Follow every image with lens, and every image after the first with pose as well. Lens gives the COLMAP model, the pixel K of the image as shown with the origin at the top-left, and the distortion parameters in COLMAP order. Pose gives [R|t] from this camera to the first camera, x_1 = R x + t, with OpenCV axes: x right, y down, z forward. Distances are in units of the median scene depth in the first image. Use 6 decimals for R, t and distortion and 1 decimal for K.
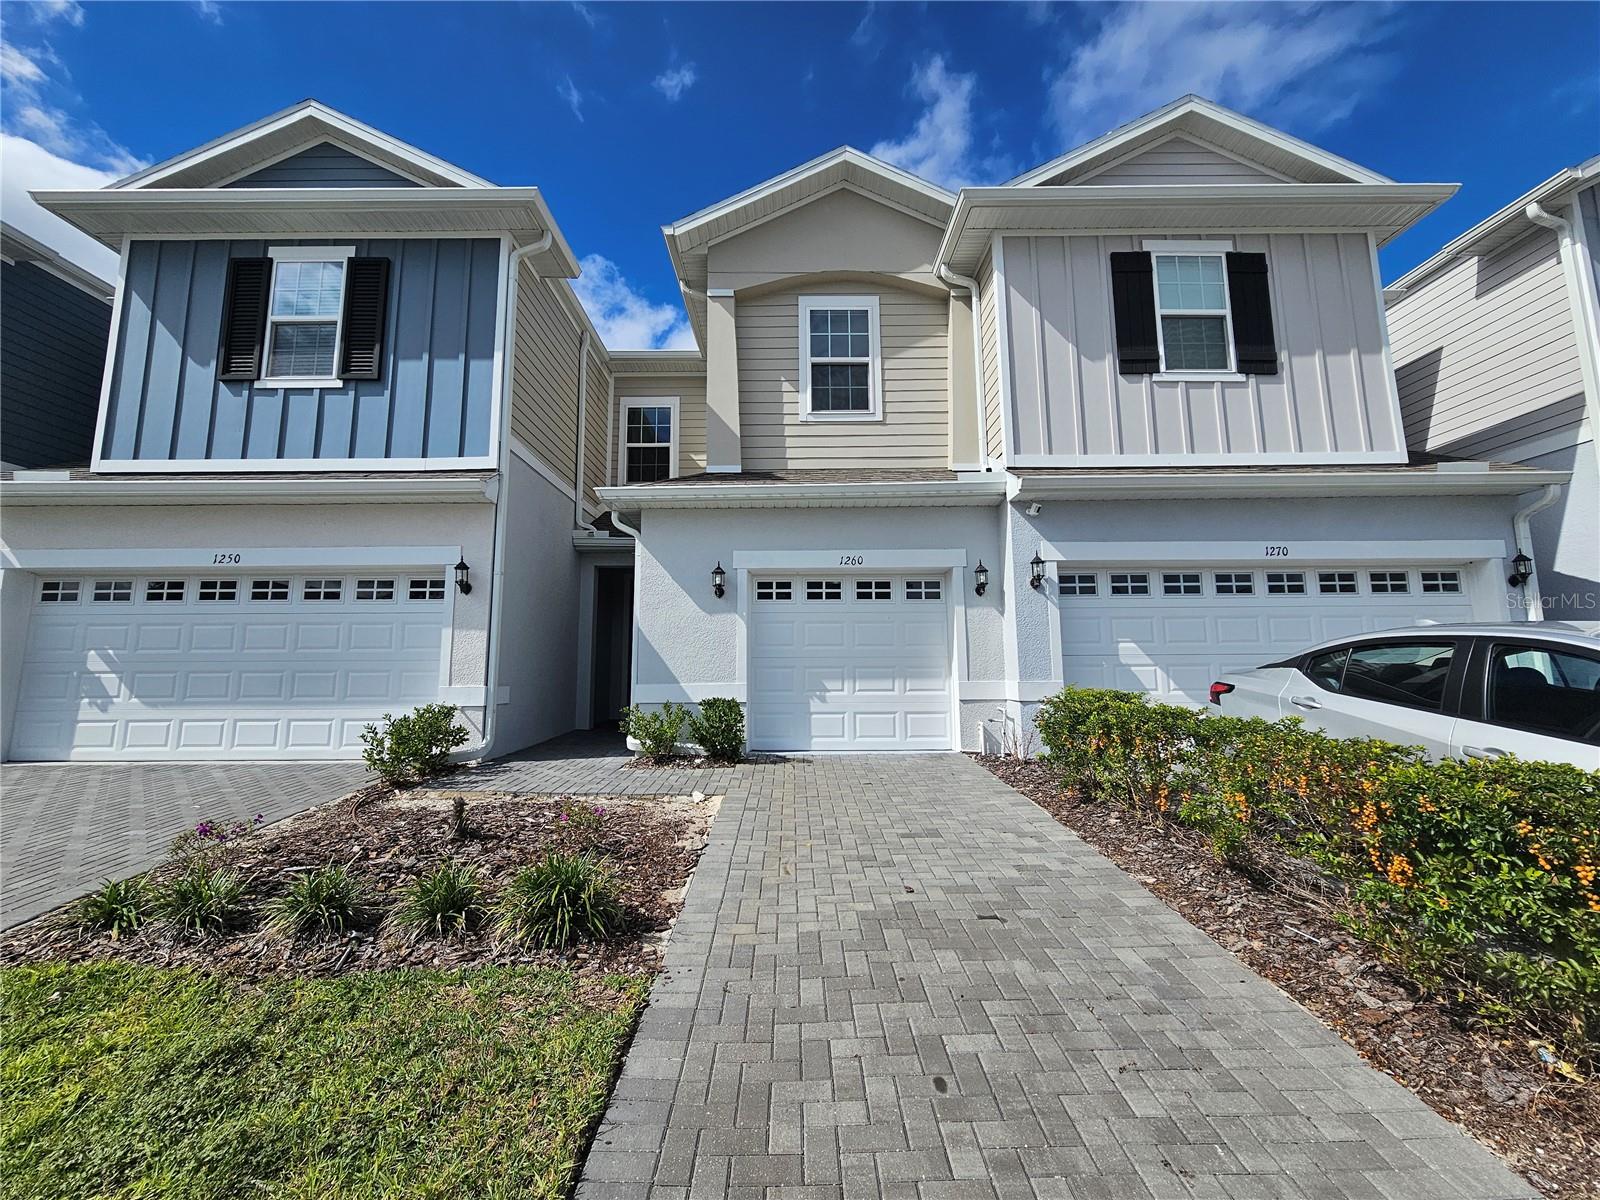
lens RADIAL K [[654.4, 0, 795.9], [0, 654.4, 593.8], [0, 0, 1]] dist [0.002672, -0.000520]
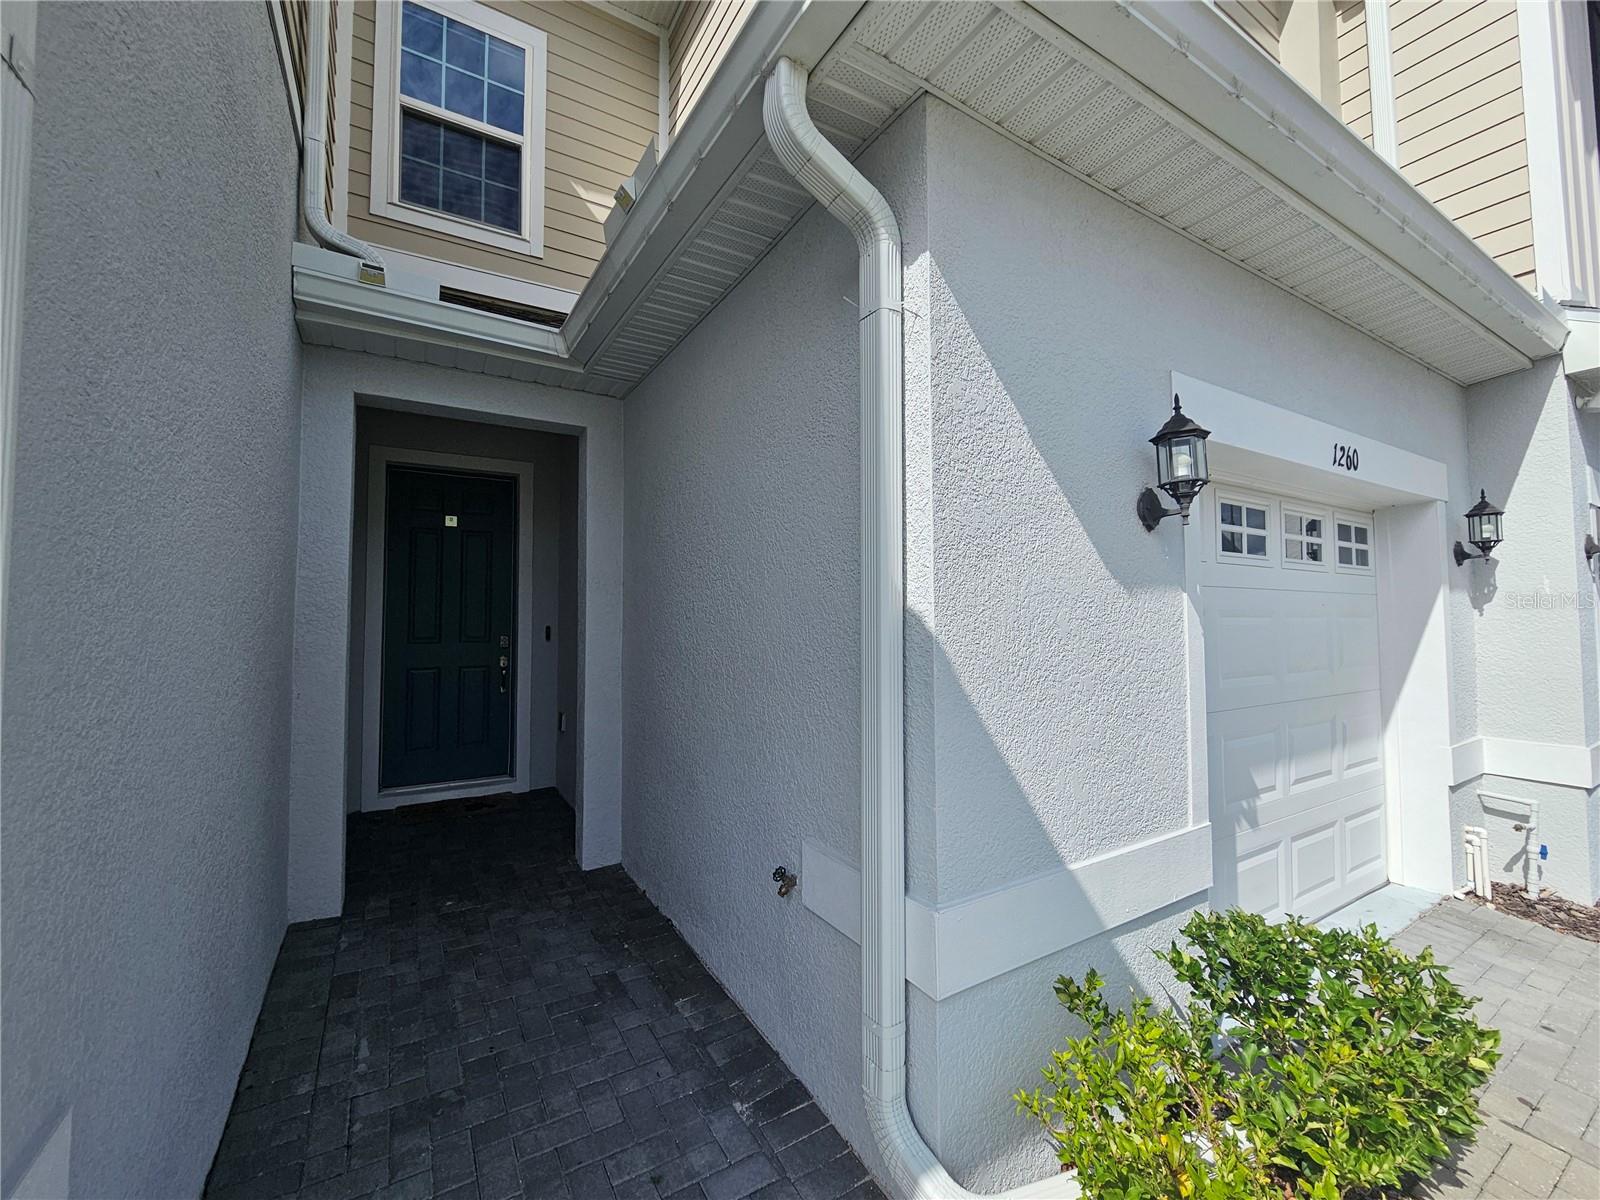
lens RADIAL K [[654.4, 0, 797.3], [0, 654.4, 593.7], [0, 0, 1]] dist [0.002672, -0.000520]
pose [[0.861249, 0.023494, 0.507641, -0.246512], [-0.066605, 0.995532, 0.066926, 0.015295], [-0.503800, -0.091451, 0.858966, 0.536526]]
